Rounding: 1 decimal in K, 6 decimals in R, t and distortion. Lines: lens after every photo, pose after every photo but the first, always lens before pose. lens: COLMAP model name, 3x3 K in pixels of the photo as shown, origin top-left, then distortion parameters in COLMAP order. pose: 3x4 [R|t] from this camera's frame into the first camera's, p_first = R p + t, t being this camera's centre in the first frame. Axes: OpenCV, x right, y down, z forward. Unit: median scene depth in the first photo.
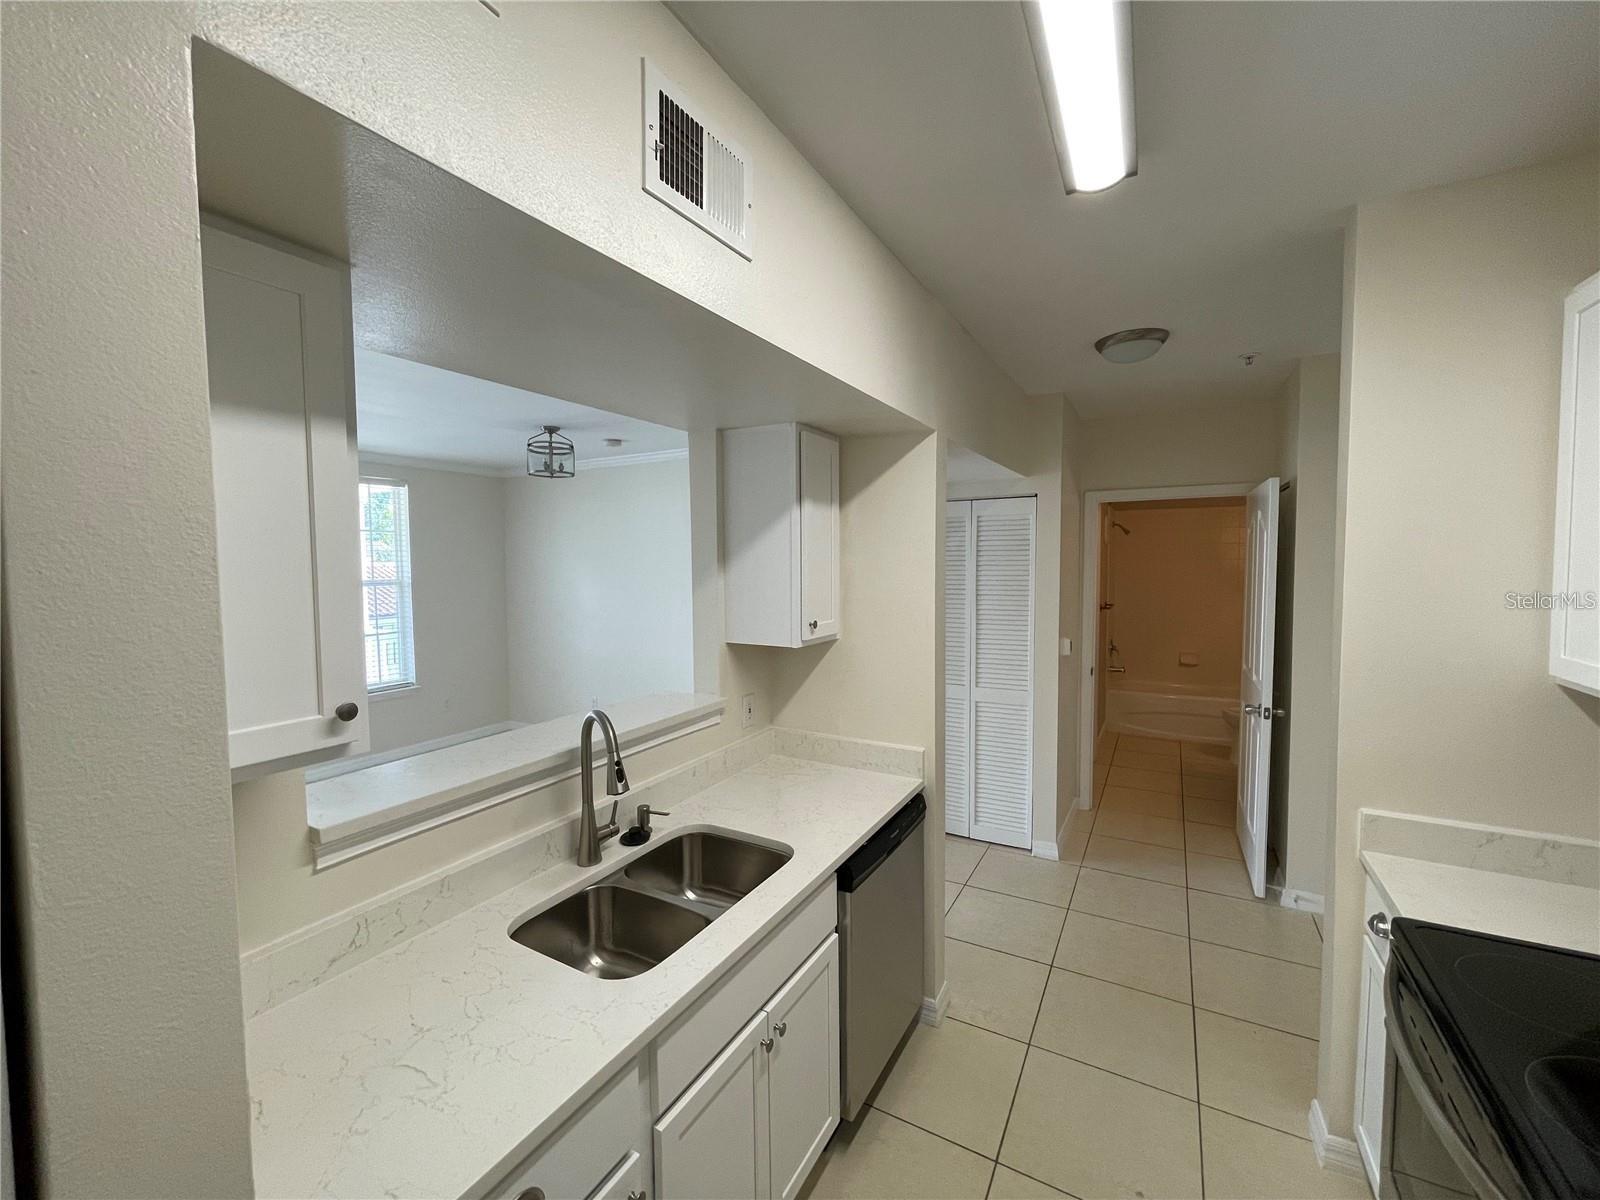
lens RADIAL K [[649.8, 0, 792.5], [0, 649.8, 593.8], [0, 0, 1]] dist [-0.003418, 0.000590]
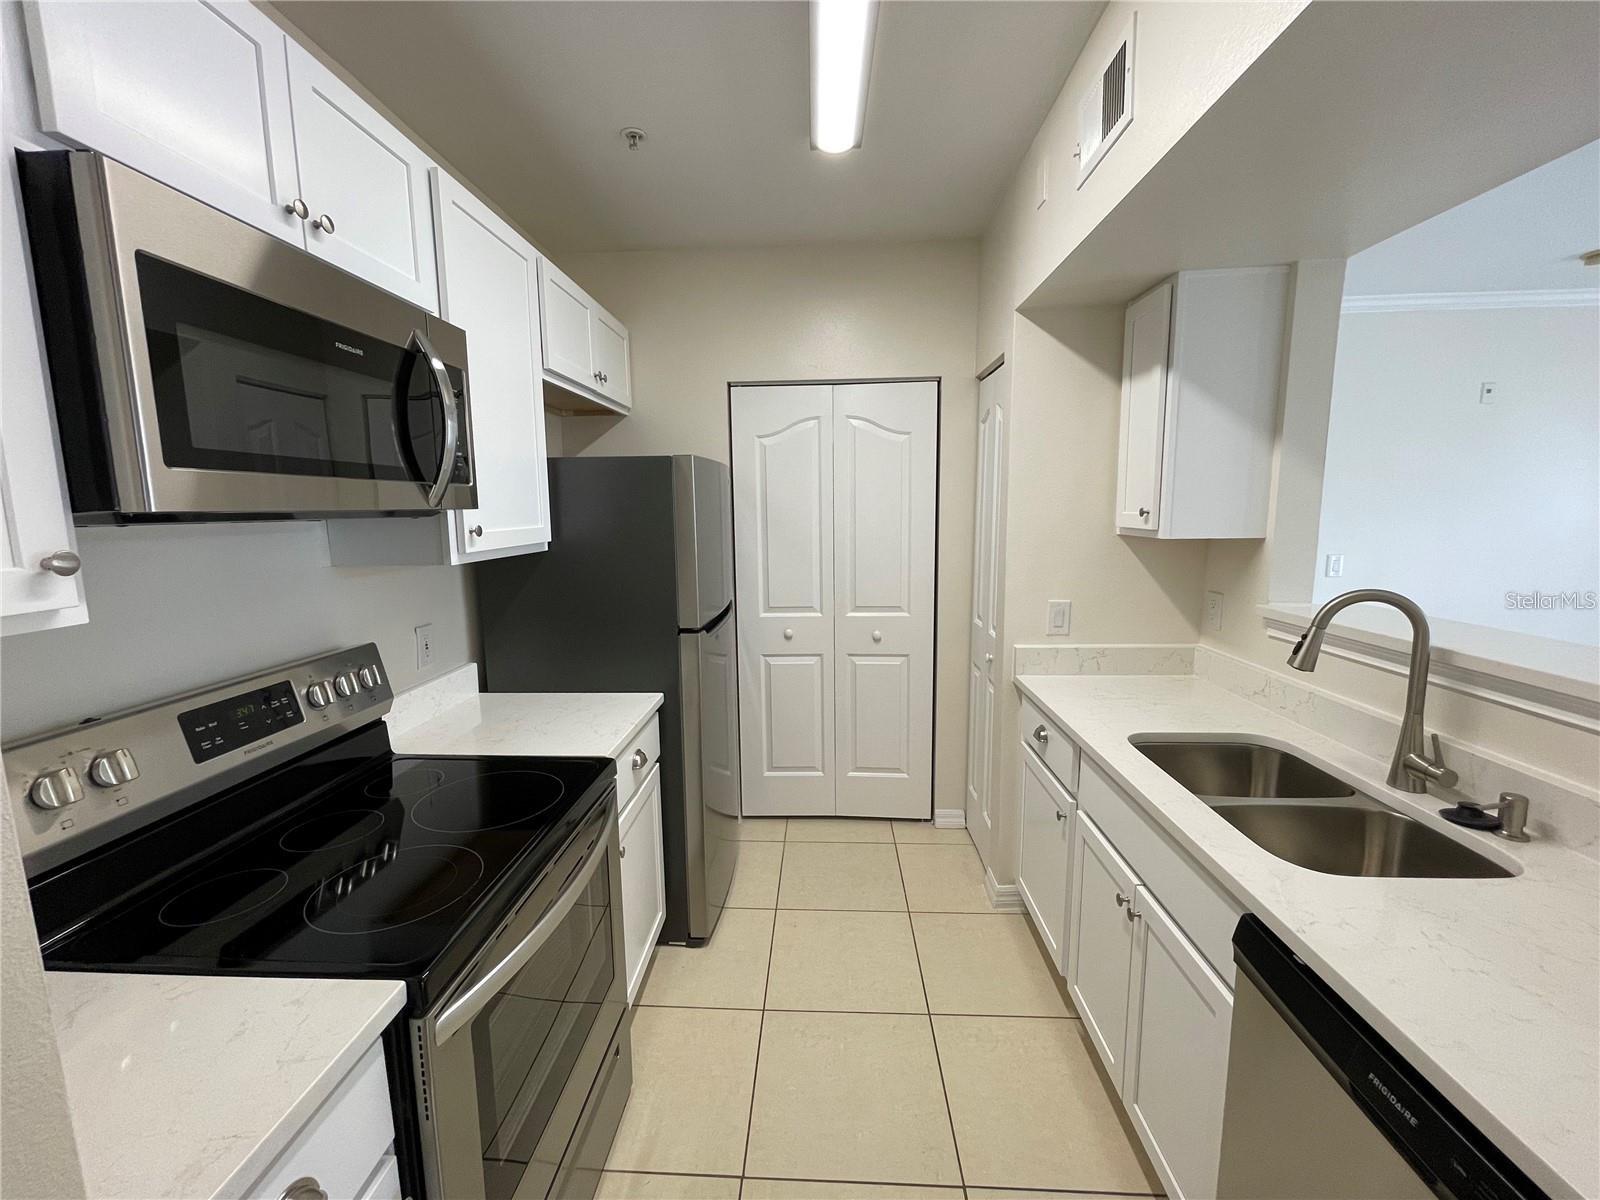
lens RADIAL K [[649.8, 0, 792.5], [0, 649.8, 593.8], [0, 0, 1]] dist [-0.003418, 0.000590]
pose [[-0.891245, 0.083926, -0.445689, 0.496690], [-0.000406, 0.982580, 0.185838, 0.022271], [0.453522, 0.165808, -0.875686, 0.939485]]
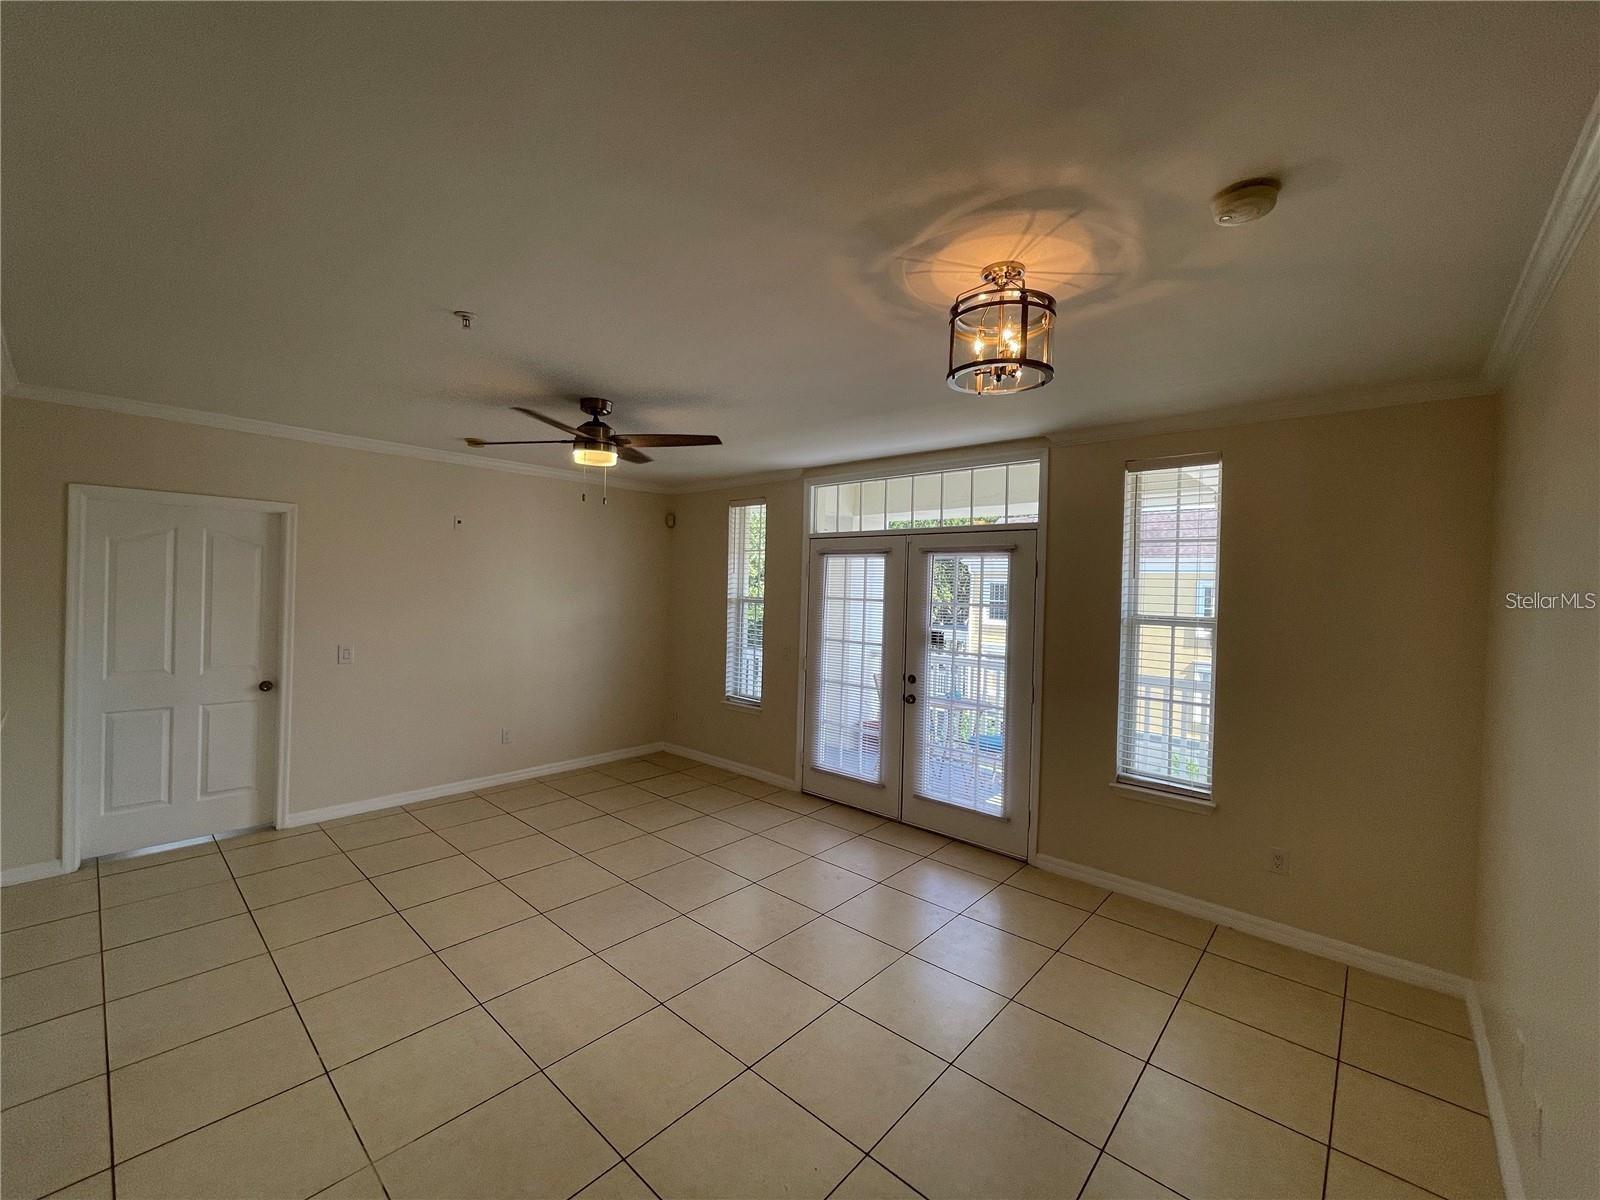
lens RADIAL K [[649.8, 0, 792.5], [0, 649.8, 593.8], [0, 0, 1]] dist [-0.003418, 0.000590]
pose [[-0.211648, 0.011960, -0.977273, 0.148183], [-0.078612, 0.996477, 0.029220, -0.075770], [0.974179, 0.083010, -0.209962, 1.755780]]
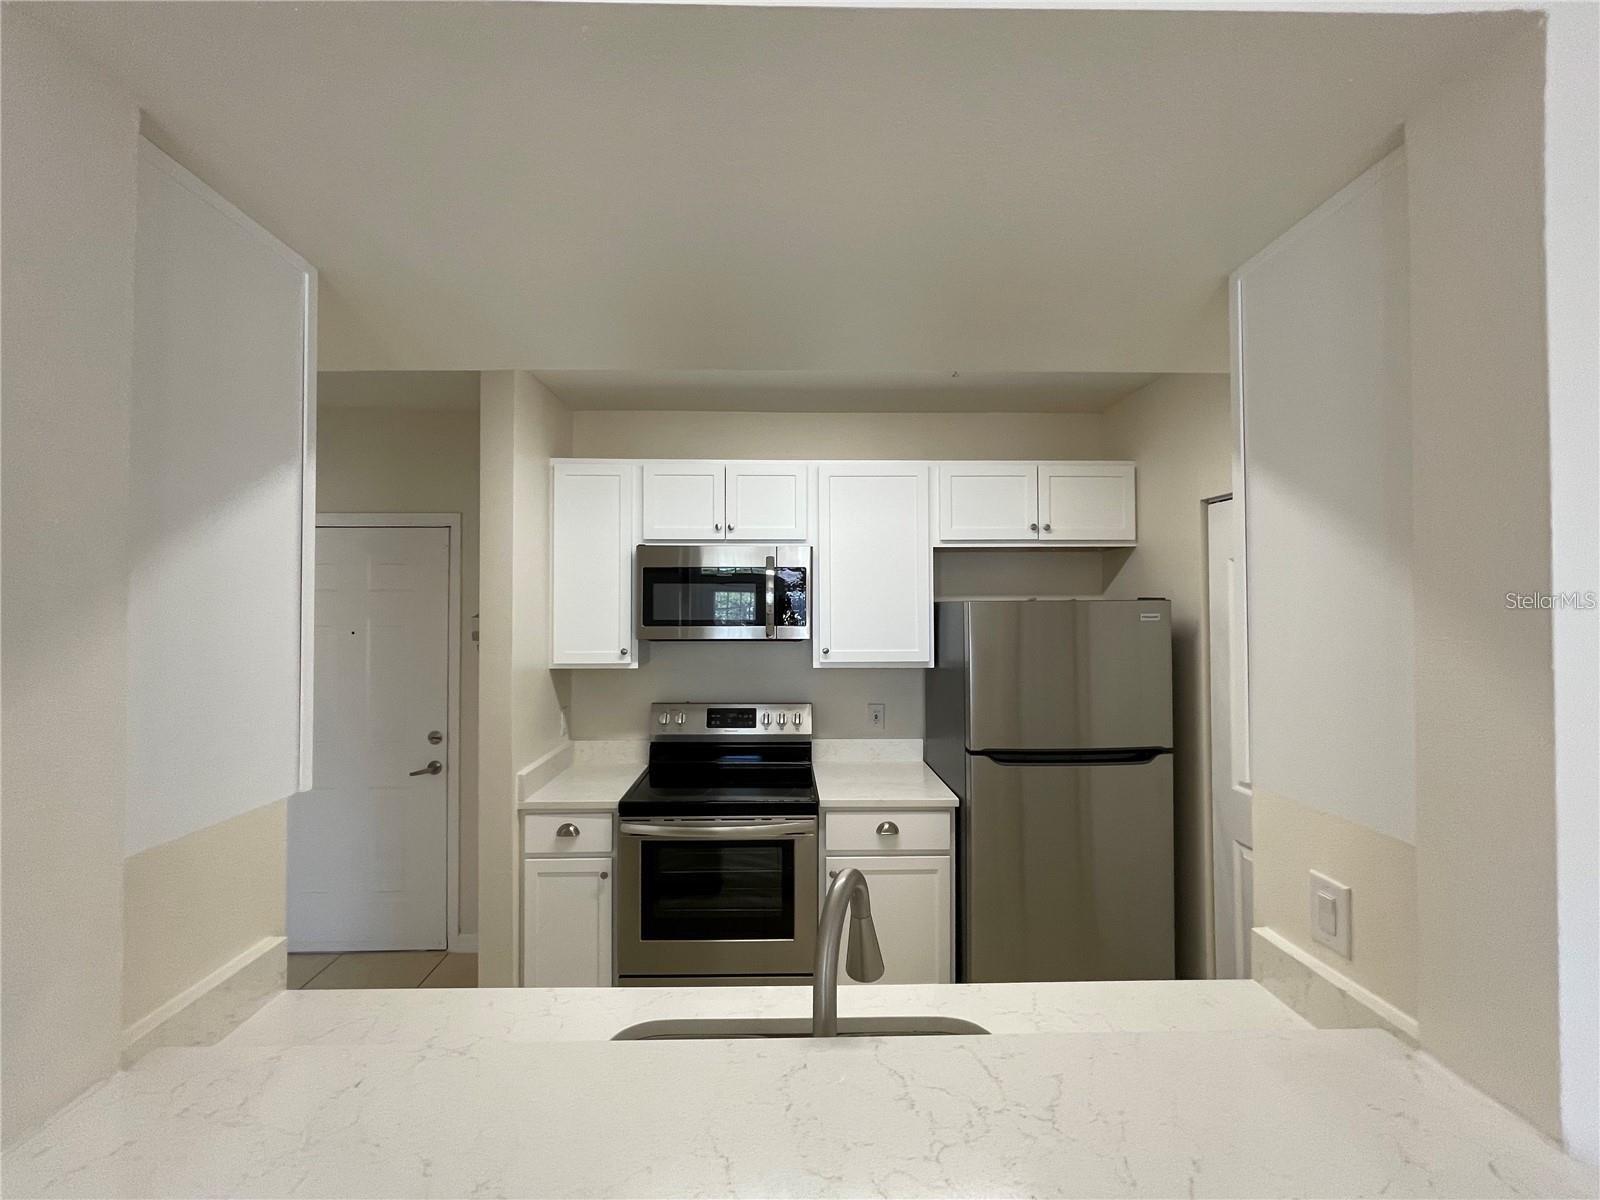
lens RADIAL K [[649.8, 0, 792.5], [0, 649.8, 593.8], [0, 0, 1]] dist [-0.003418, 0.000590]
pose [[-0.528257, 0.024353, 0.848735, -0.477926], [0.051973, 0.998642, 0.003693, -0.027067], [-0.847492, 0.046062, -0.528805, 0.873041]]
